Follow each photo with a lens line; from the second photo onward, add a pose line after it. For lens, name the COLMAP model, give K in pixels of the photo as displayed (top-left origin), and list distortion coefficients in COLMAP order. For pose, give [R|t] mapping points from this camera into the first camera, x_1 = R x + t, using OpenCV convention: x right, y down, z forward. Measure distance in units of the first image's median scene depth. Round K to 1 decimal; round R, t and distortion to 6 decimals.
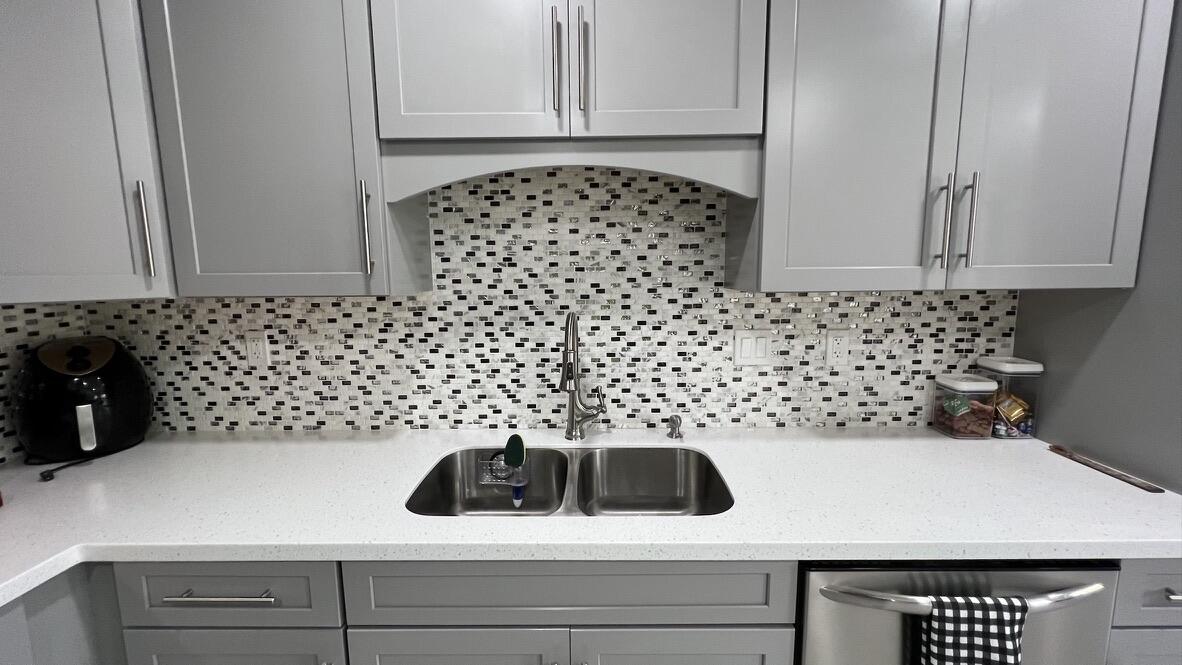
lens RADIAL K [[474.3, 0, 588.7], [0, 474.3, 331.8], [0, 0, 1]] dist [-0.000472, 0.000352]
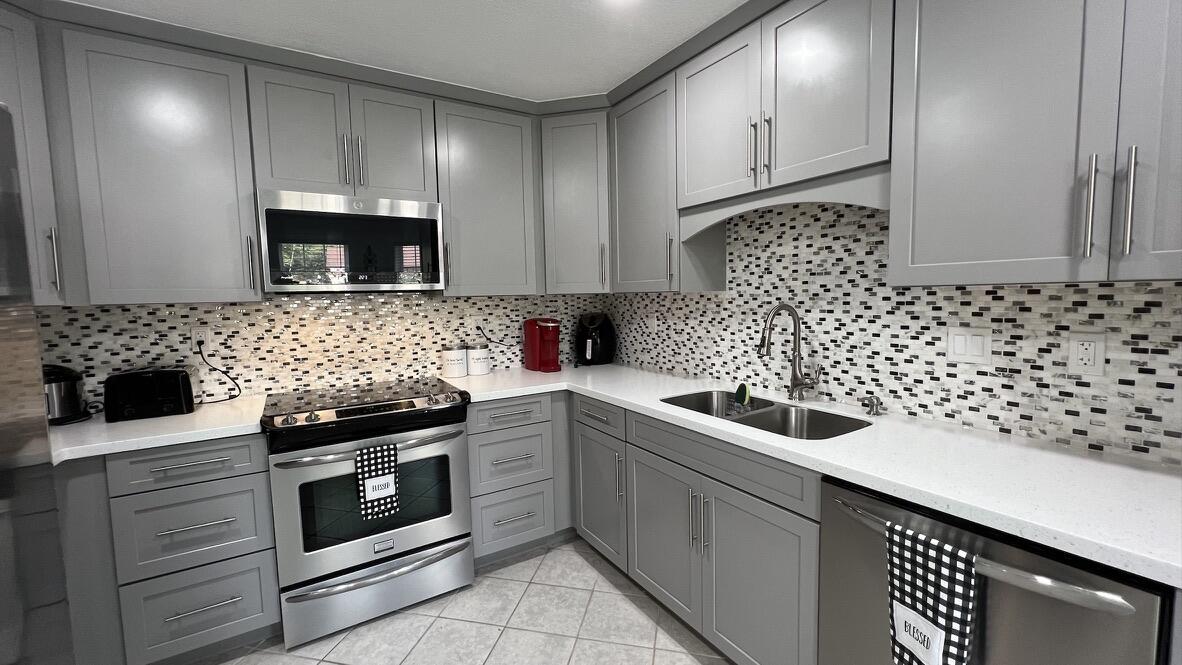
lens RADIAL K [[474.3, 0, 589.4], [0, 474.3, 332.3], [0, 0, 1]] dist [-0.000472, 0.000352]
pose [[0.536962, 0.066332, -0.840995, 0.761323], [-0.096333, 0.995204, 0.016987, 0.066518], [0.838088, 0.071894, 0.540777, -0.223503]]
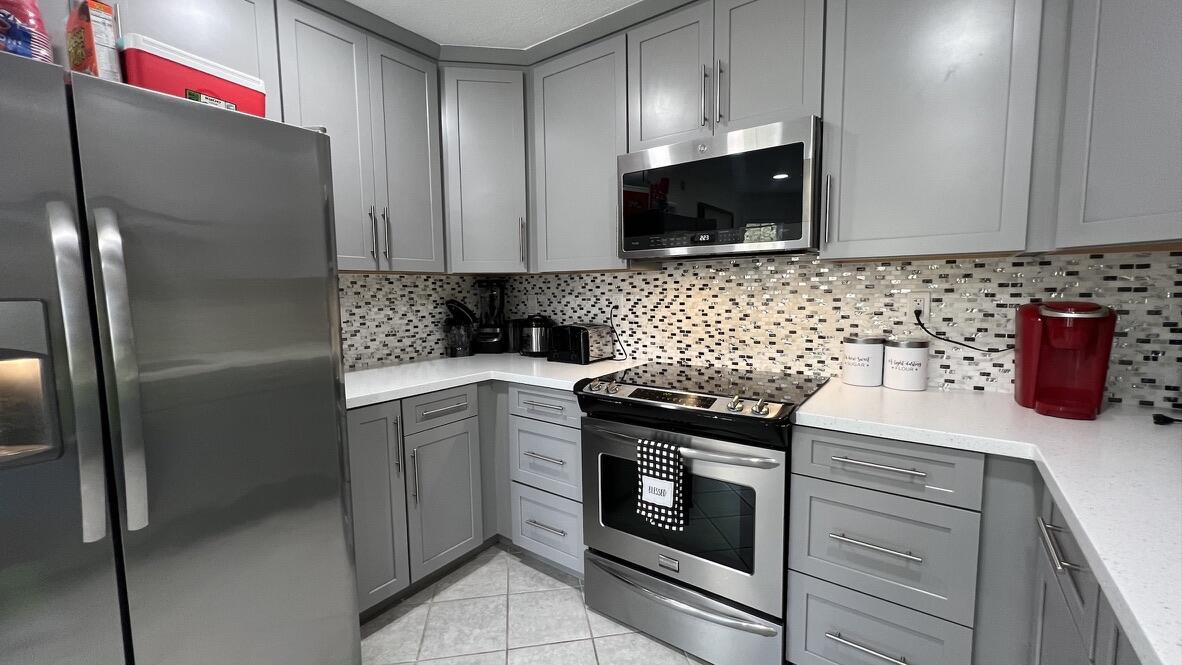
lens RADIAL K [[474.3, 0, 590.5], [0, 474.3, 334.7], [0, 0, 1]] dist [-0.000472, 0.000352]
pose [[-0.581915, 0.095630, -0.807608, 0.304394], [-0.089564, 0.979486, 0.180517, 0.039967], [0.808303, 0.177378, -0.561412, 0.449612]]
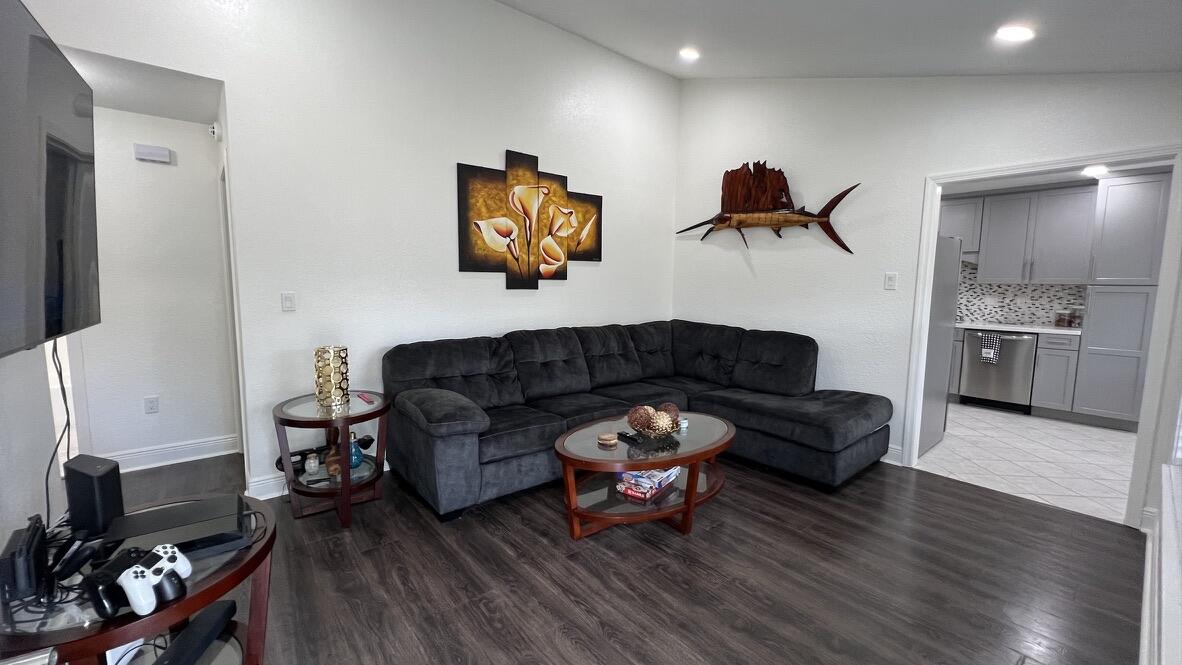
lens RADIAL K [[474.3, 0, 589.5], [0, 474.3, 331.5], [0, 0, 1]] dist [-0.000472, 0.000352]
pose [[0.651629, 0.098203, -0.752154, 1.123493], [-0.117435, 0.992690, 0.027868, 0.549213], [0.749392, 0.070170, 0.658398, -3.837434]]
